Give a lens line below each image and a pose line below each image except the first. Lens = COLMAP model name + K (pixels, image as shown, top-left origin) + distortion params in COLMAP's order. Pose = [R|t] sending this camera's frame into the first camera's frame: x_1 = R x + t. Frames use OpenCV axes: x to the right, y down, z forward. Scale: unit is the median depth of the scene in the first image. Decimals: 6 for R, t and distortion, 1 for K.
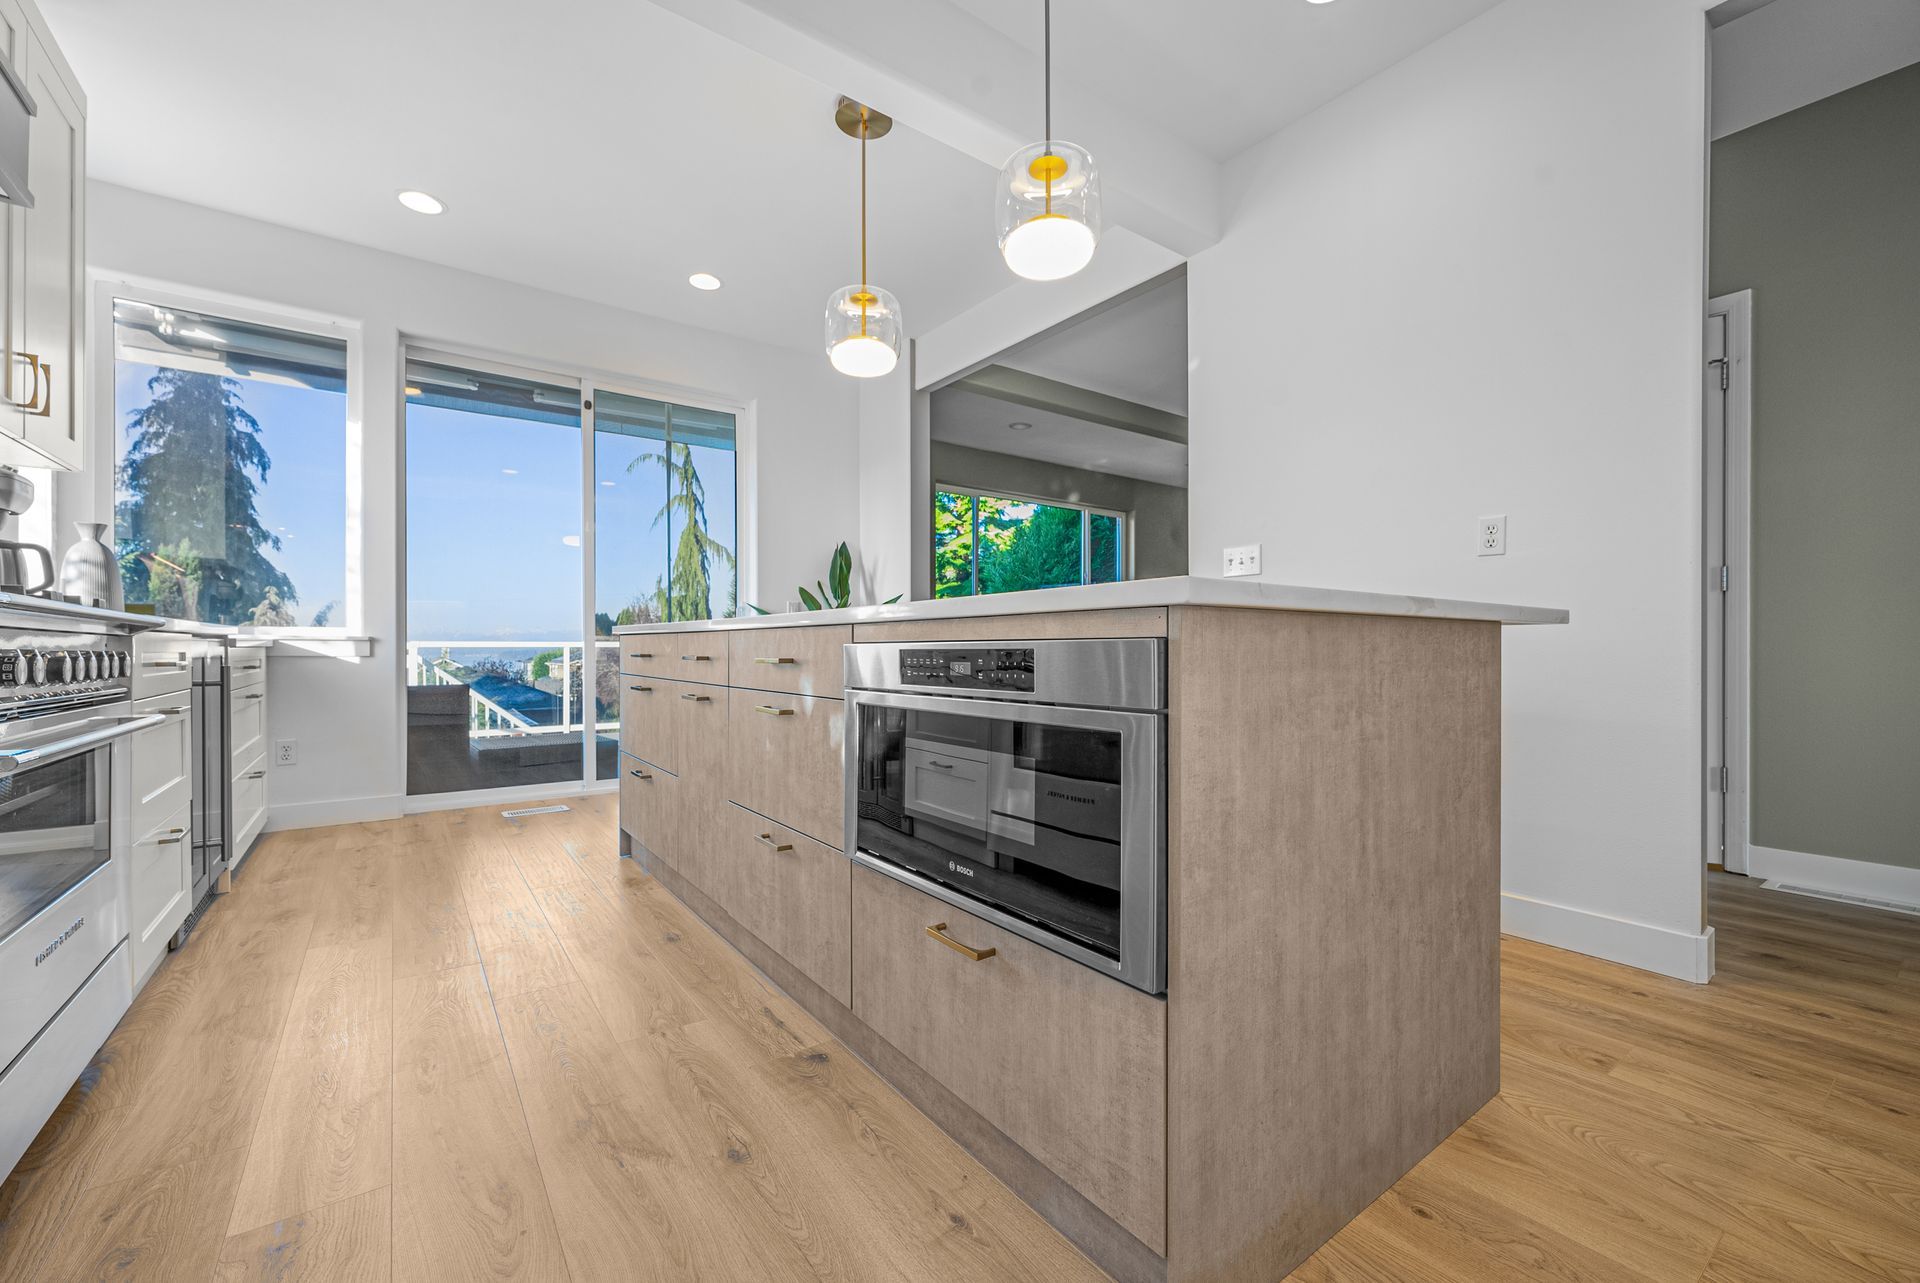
lens RADIAL K [[765.0, 0, 957.2], [0, 765.0, 651.0], [0, 0, 1]] dist [0.000769, 0.000120]
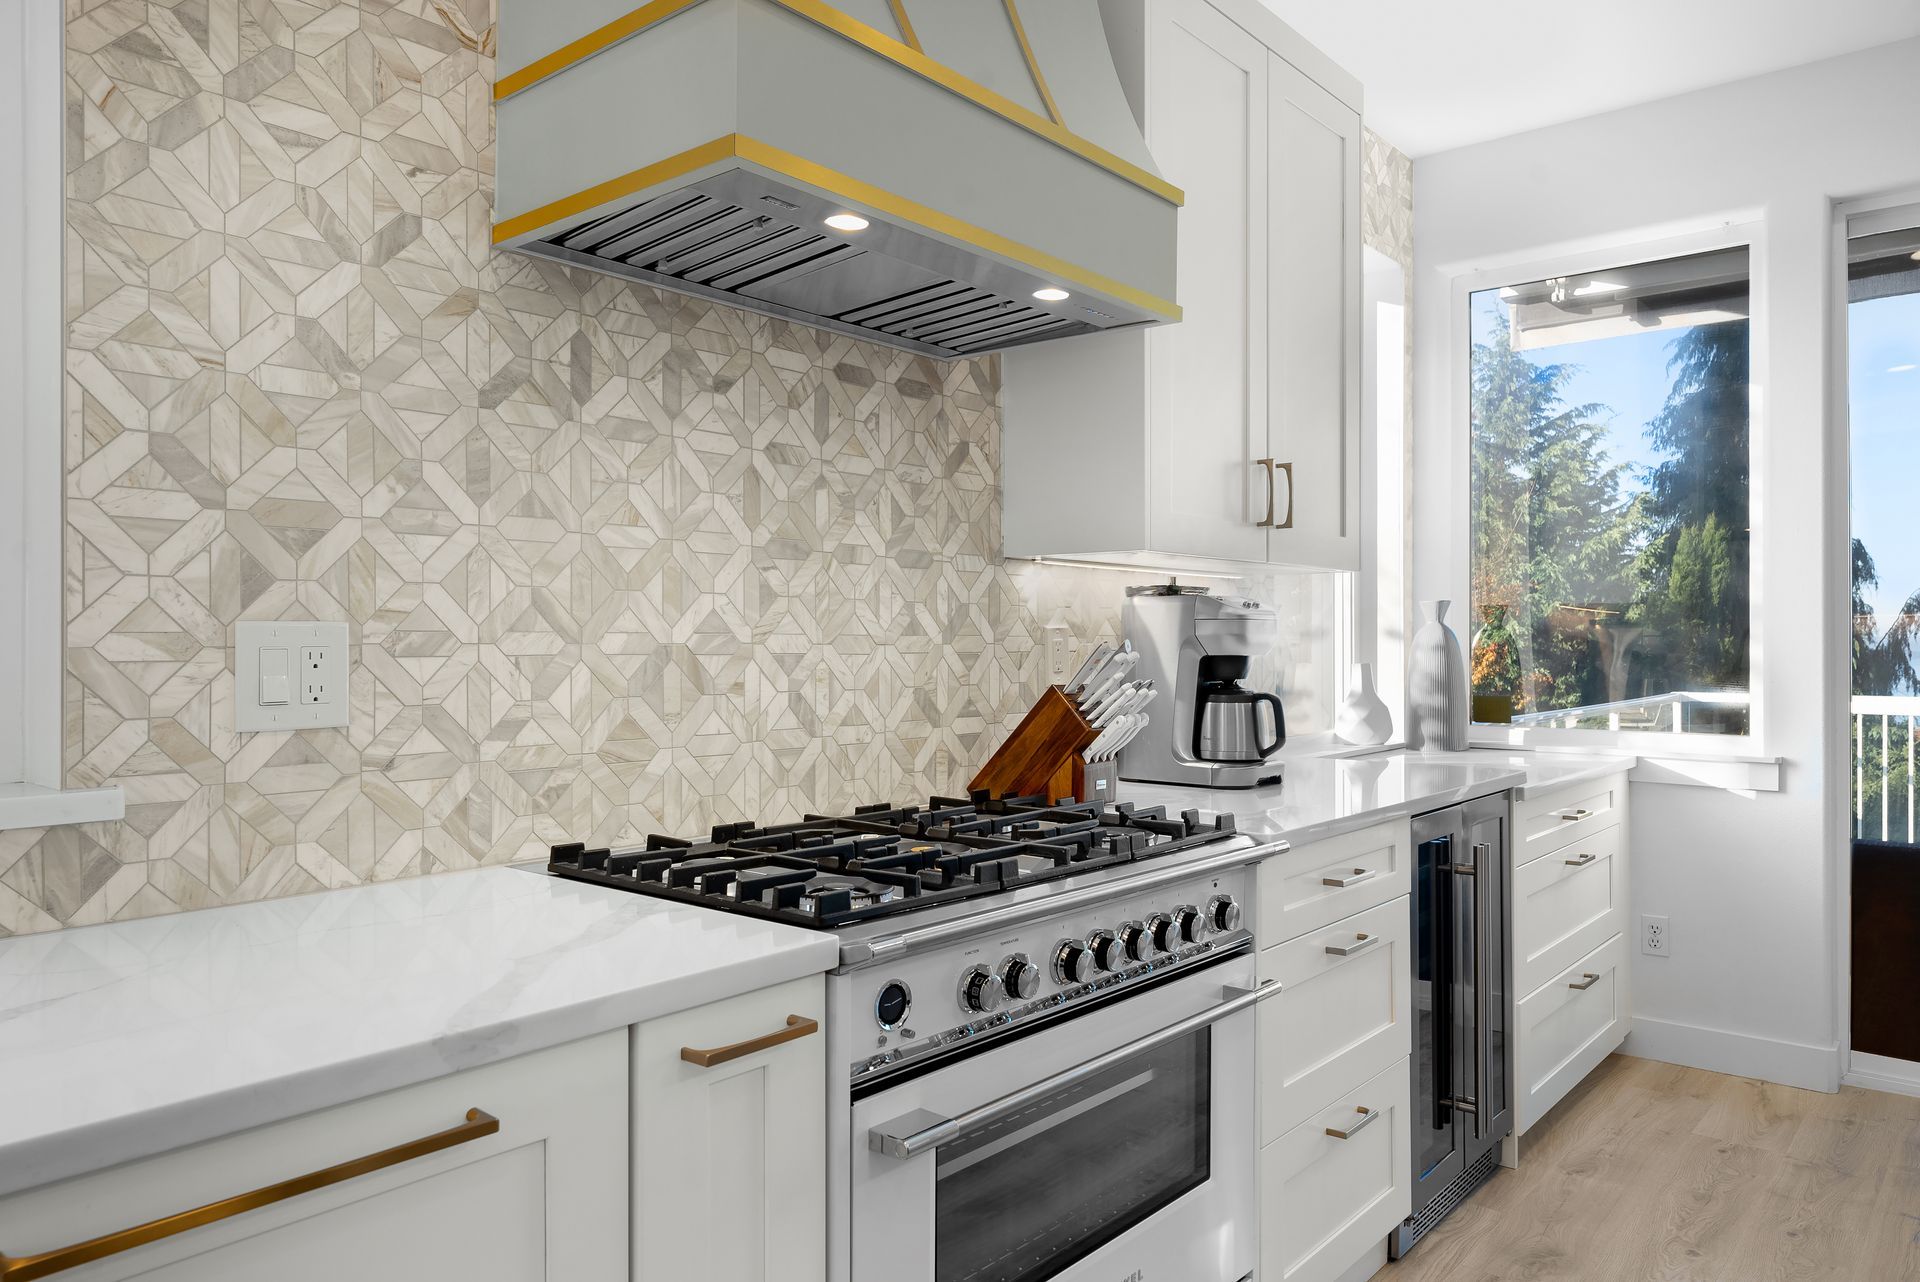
lens RADIAL K [[1292.0, 0, 960.0], [0, 1292.0, 641.0], [0, 0, 1]] dist [-0.000951, -0.003326]
pose [[0.224357, 0.001170, -0.974506, 0.034586], [-0.003776, 0.999993, 0.000331, -0.140496], [0.974500, 0.003605, 0.224360, 0.270420]]
